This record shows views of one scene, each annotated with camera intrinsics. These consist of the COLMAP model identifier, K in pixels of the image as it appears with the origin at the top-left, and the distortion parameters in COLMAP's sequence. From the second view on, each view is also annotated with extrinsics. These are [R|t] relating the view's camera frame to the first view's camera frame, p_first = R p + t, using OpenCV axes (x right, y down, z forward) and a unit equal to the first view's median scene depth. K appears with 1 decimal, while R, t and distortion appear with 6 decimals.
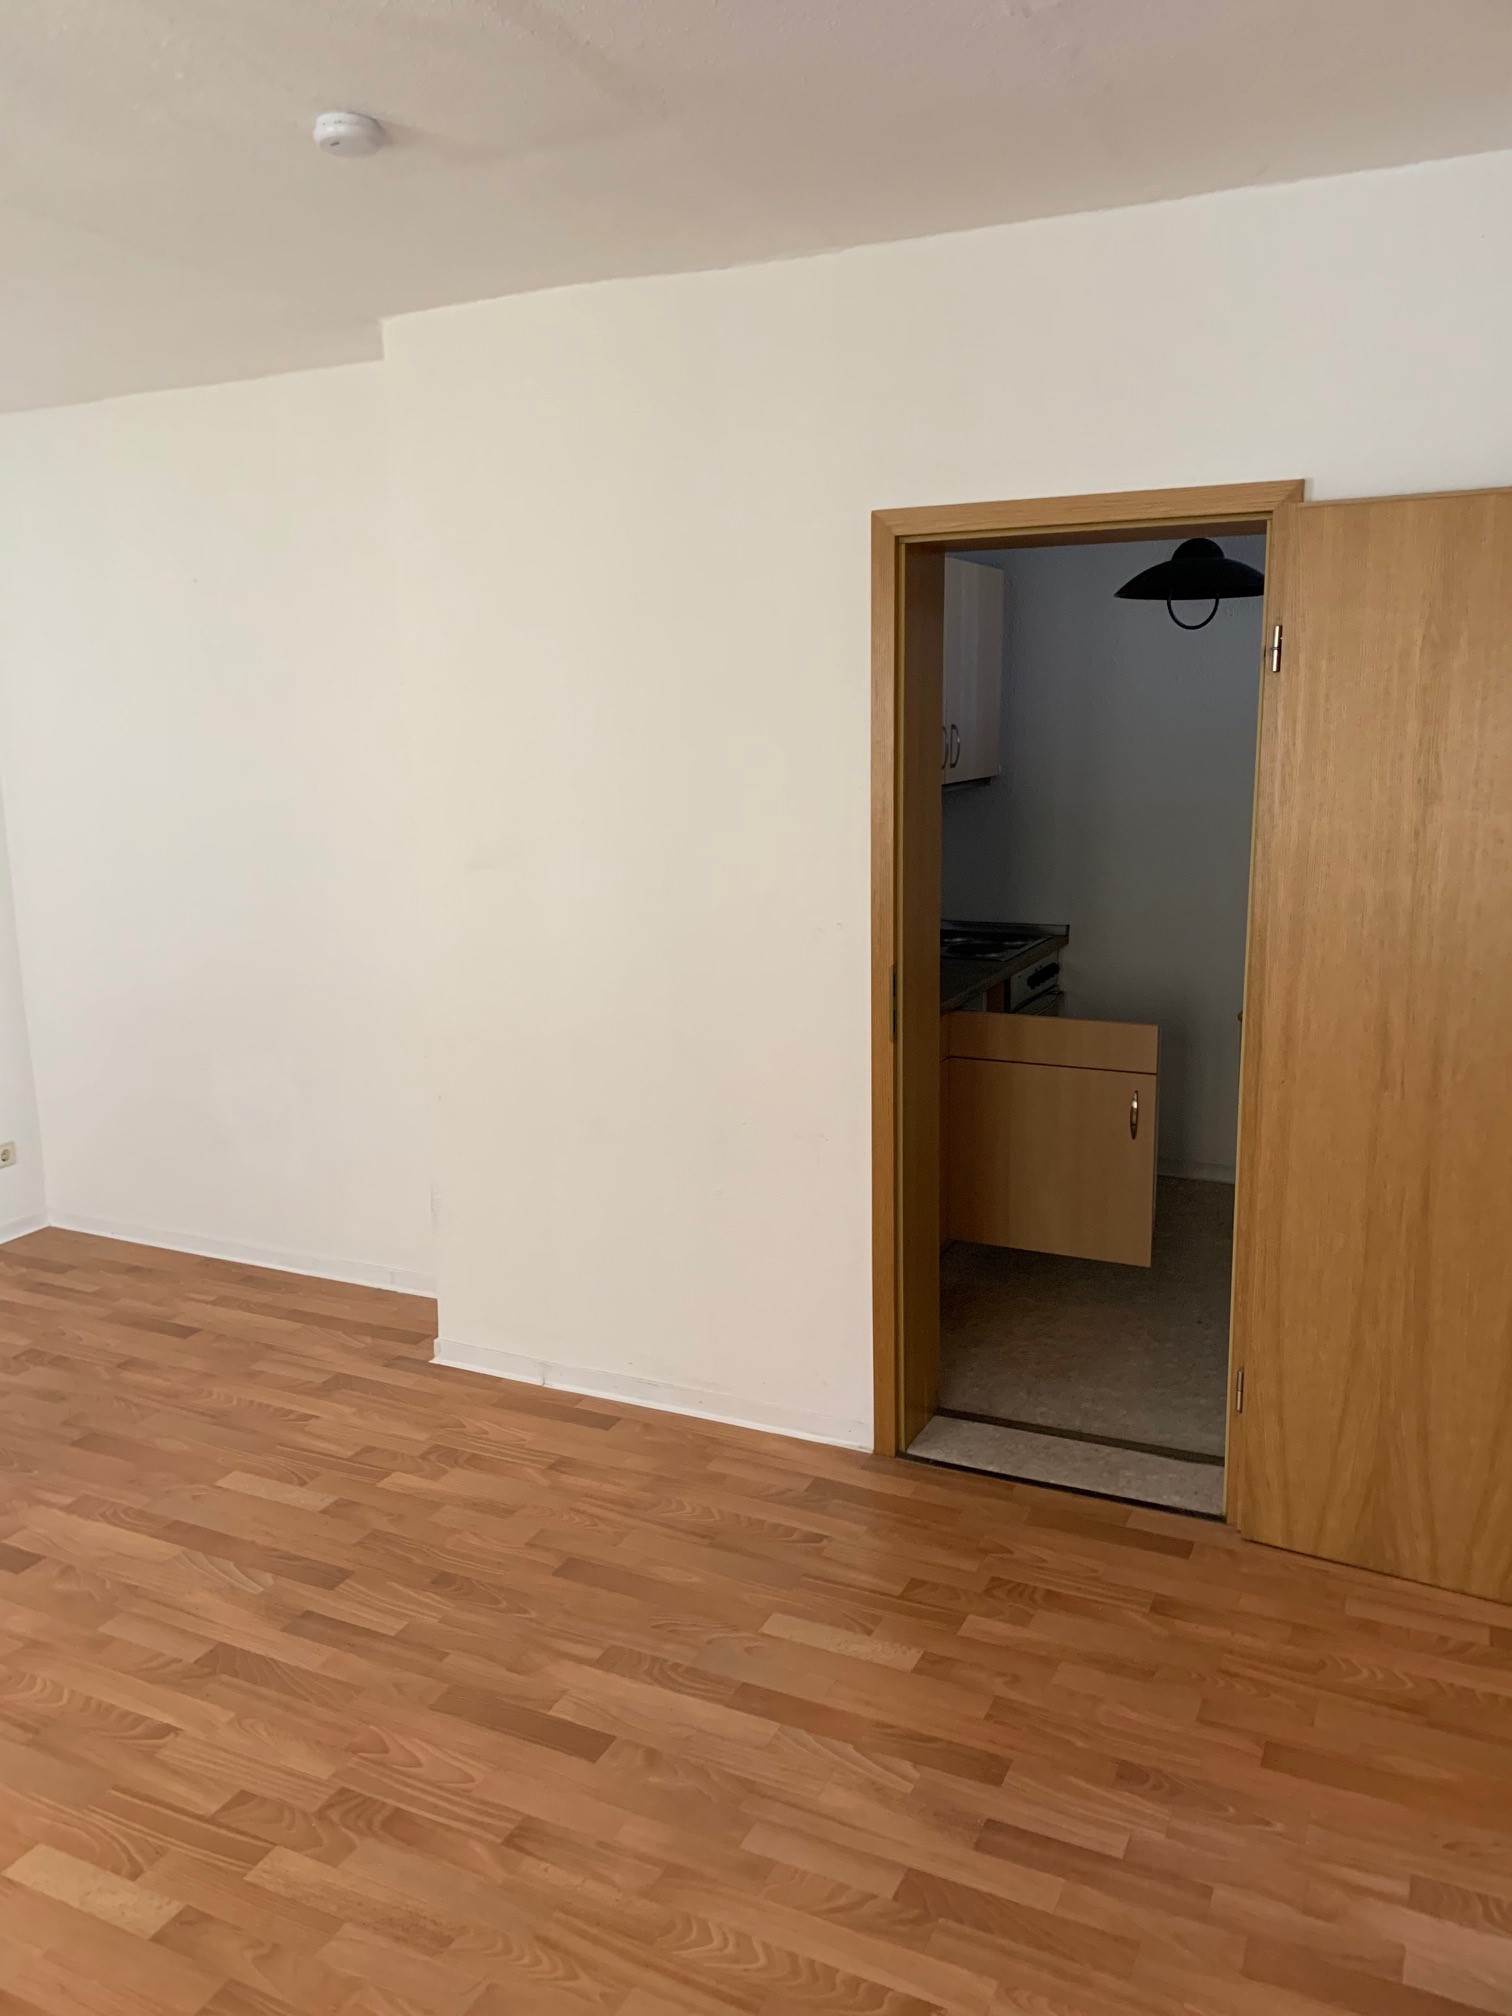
lens RADIAL K [[1528.5, 0, 760.5], [0, 1528.5, 1007.5], [0, 0, 1]] dist [0.015003, -0.013917]
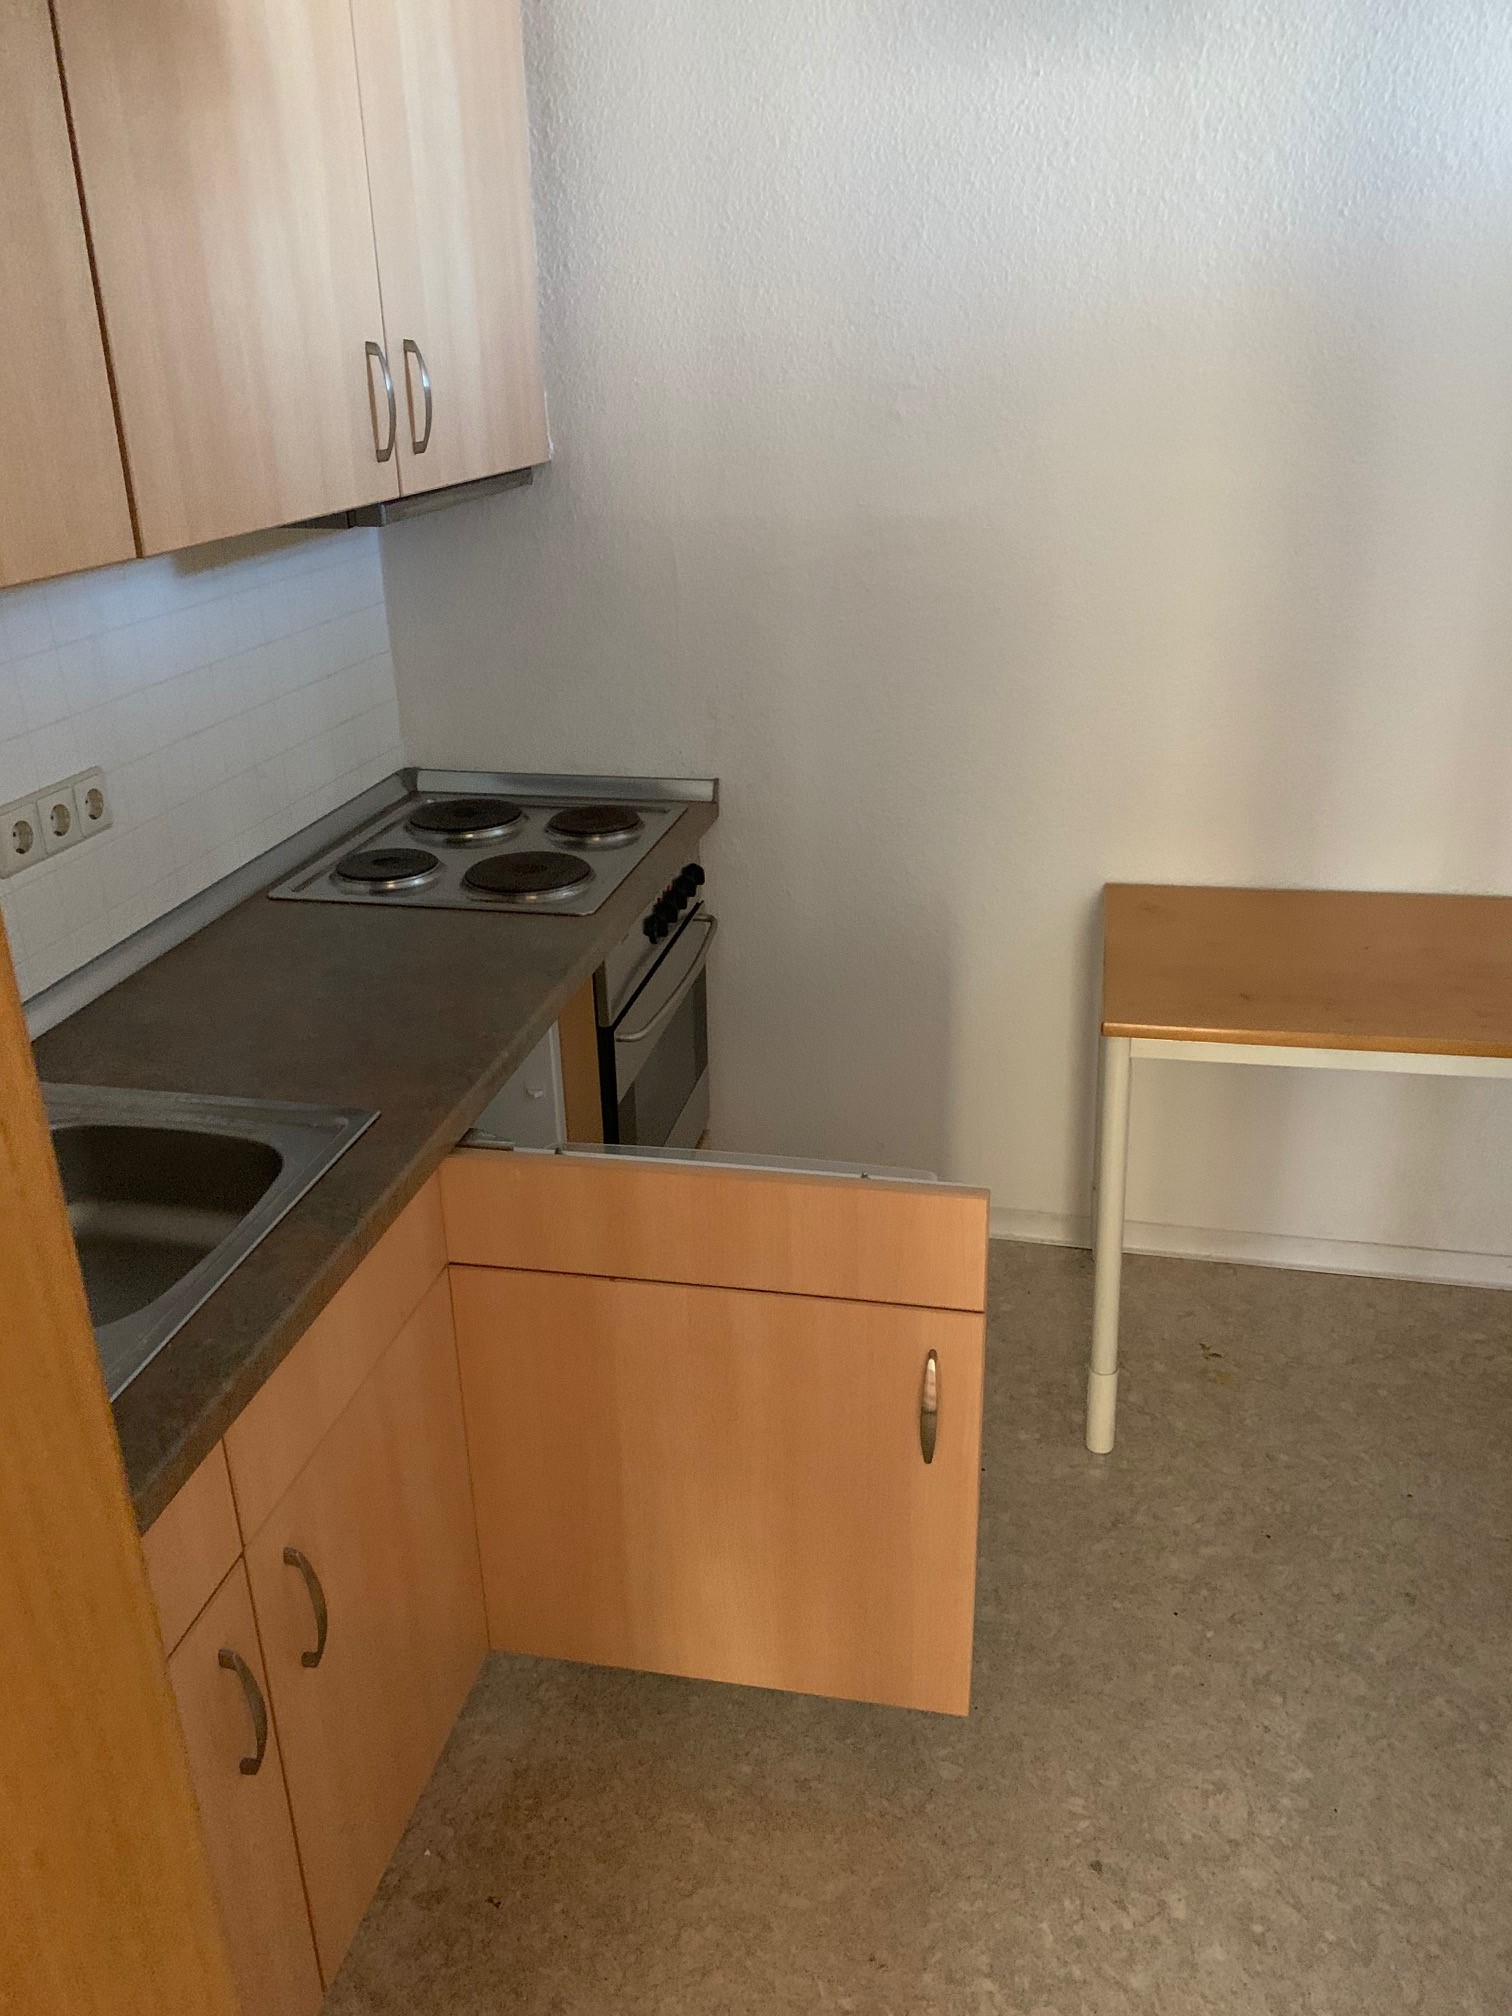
lens RADIAL K [[1528.5, 0, 758.4], [0, 1528.5, 1009.4], [0, 0, 1]] dist [0.015003, -0.013917]
pose [[0.970825, -0.110786, 0.212664, 0.142788], [0.064668, 0.974976, 0.212697, -0.119624], [-0.230906, -0.192739, 0.953695, 0.718678]]
